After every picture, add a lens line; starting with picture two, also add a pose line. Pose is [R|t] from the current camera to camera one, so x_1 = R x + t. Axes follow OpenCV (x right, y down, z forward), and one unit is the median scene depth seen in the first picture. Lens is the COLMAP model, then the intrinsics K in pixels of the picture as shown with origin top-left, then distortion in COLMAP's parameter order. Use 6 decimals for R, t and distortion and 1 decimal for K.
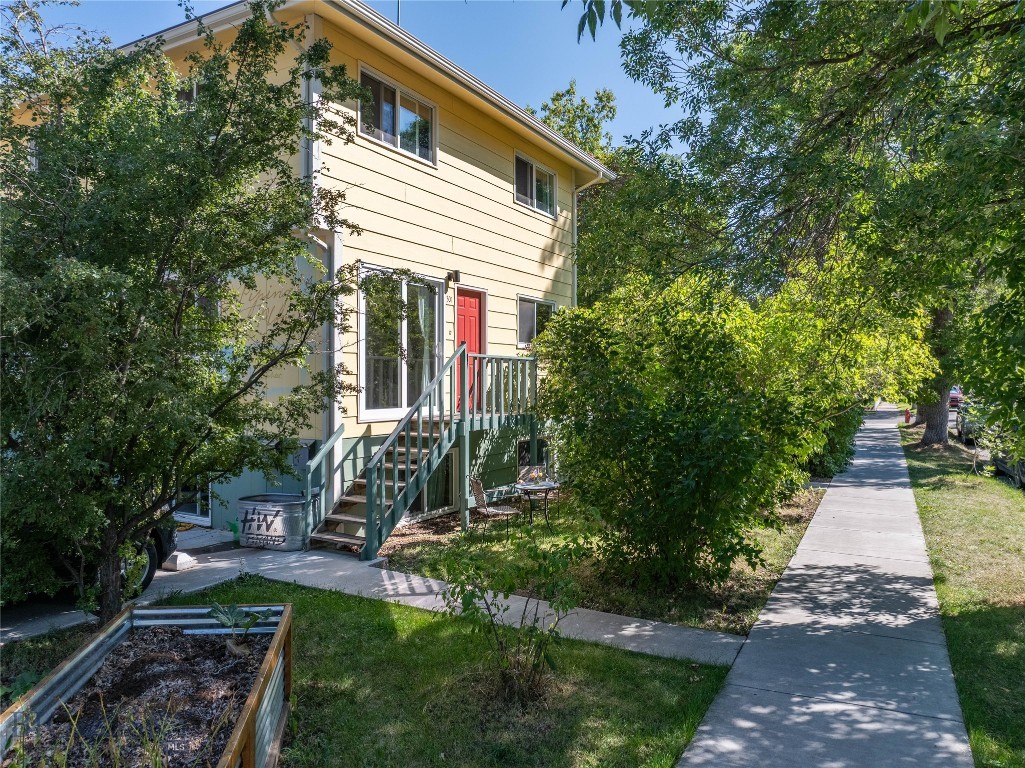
lens RADIAL K [[733.4, 0, 512.5], [0, 733.4, 384.0], [0, 0, 1]] dist [-0.033897, -0.002298]
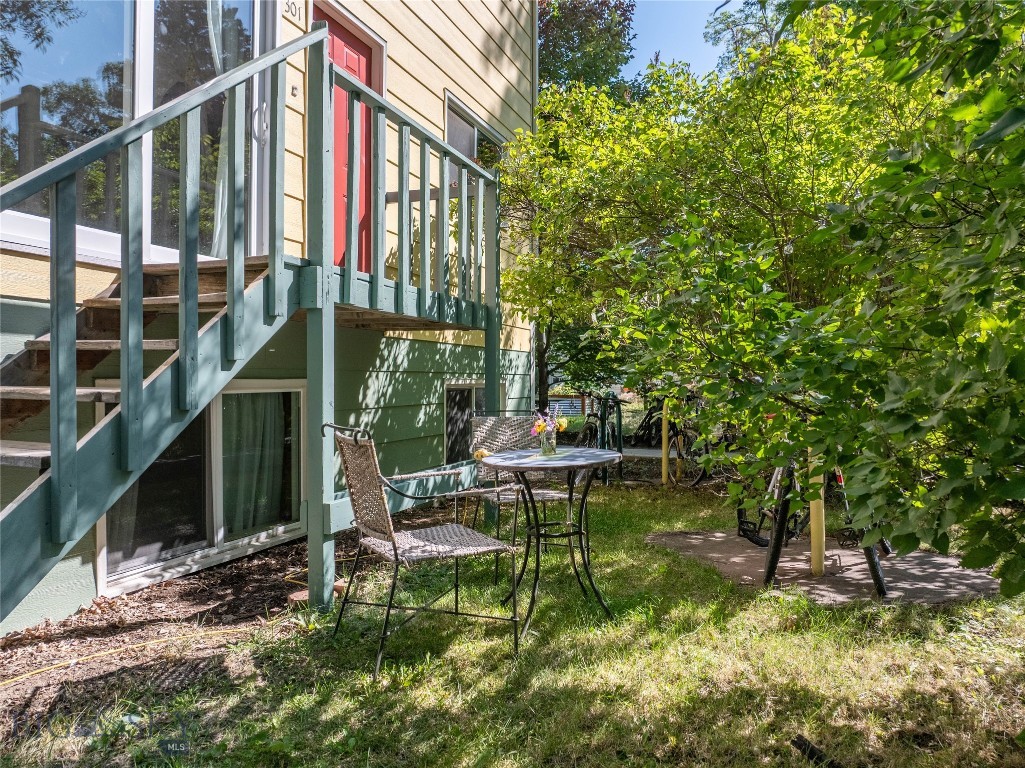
lens RADIAL K [[733.4, 0, 512.5], [0, 733.4, 384.0], [0, 0, 1]] dist [-0.033897, -0.002298]
pose [[0.988246, -0.000151, 0.152870, -0.029335], [0.000378, 0.999999, -0.001455, 0.099711], [-0.152869, 0.001496, 0.988245, 0.642164]]
